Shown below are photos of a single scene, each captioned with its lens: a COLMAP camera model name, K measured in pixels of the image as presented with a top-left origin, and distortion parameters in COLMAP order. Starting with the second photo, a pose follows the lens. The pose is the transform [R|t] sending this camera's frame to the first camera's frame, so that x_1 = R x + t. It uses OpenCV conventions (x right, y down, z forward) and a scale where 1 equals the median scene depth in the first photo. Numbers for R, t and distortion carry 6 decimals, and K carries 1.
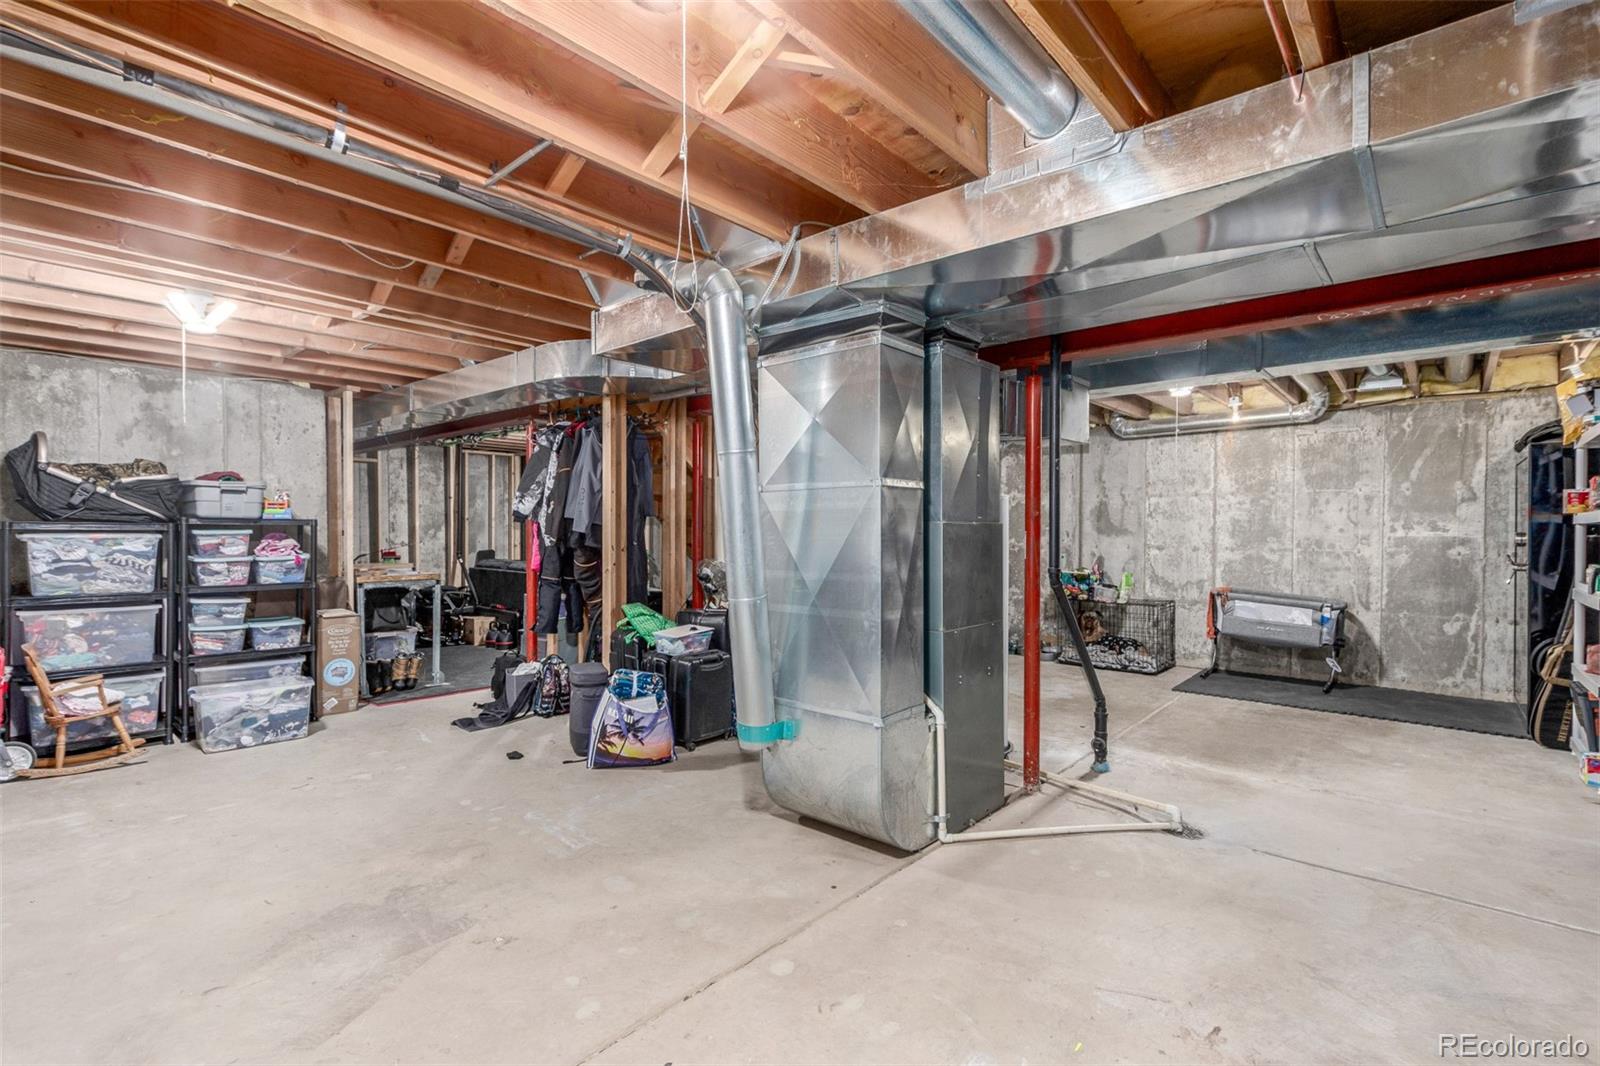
lens RADIAL K [[747.2, 0, 800.0], [0, 747.2, 533.0], [0, 0, 1]] dist [0.001646, 0.000036]
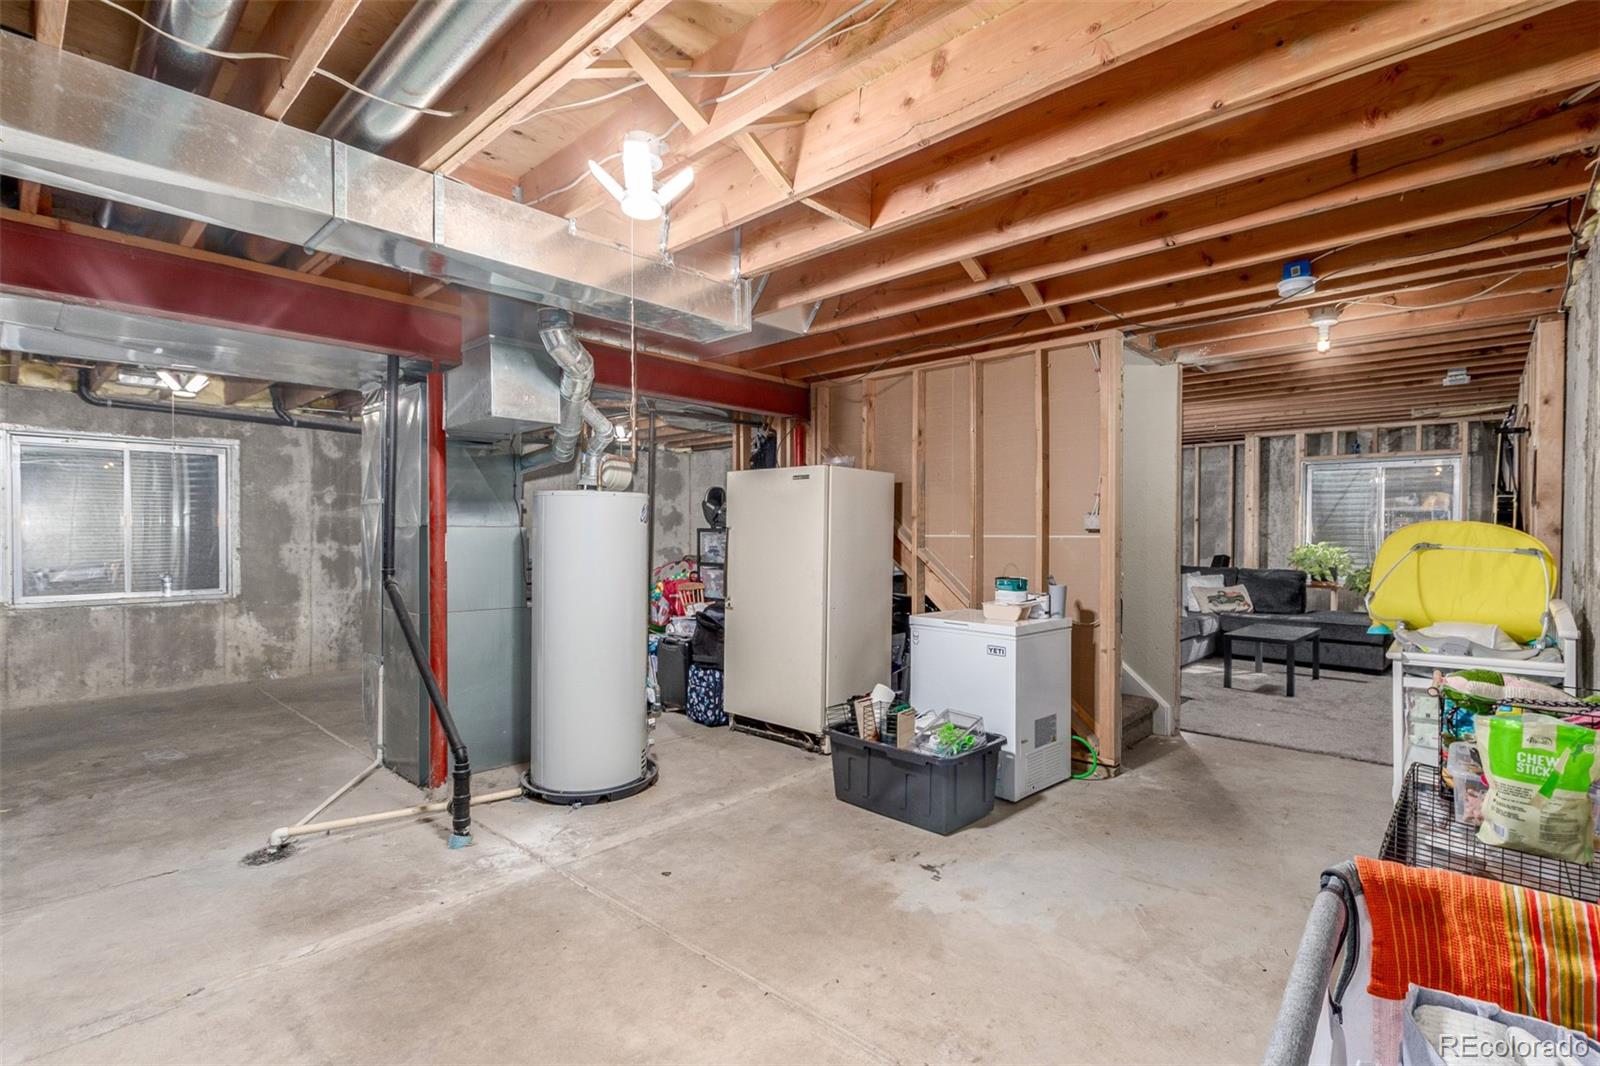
lens RADIAL K [[747.2, 0, 800.0], [0, 747.2, 533.0], [0, 0, 1]] dist [0.001646, 0.000036]
pose [[-0.024579, 0.000397, -0.999698, 1.095117], [-0.007927, 0.999968, 0.000592, -0.000801], [0.999666, 0.007939, -0.024575, 1.295448]]
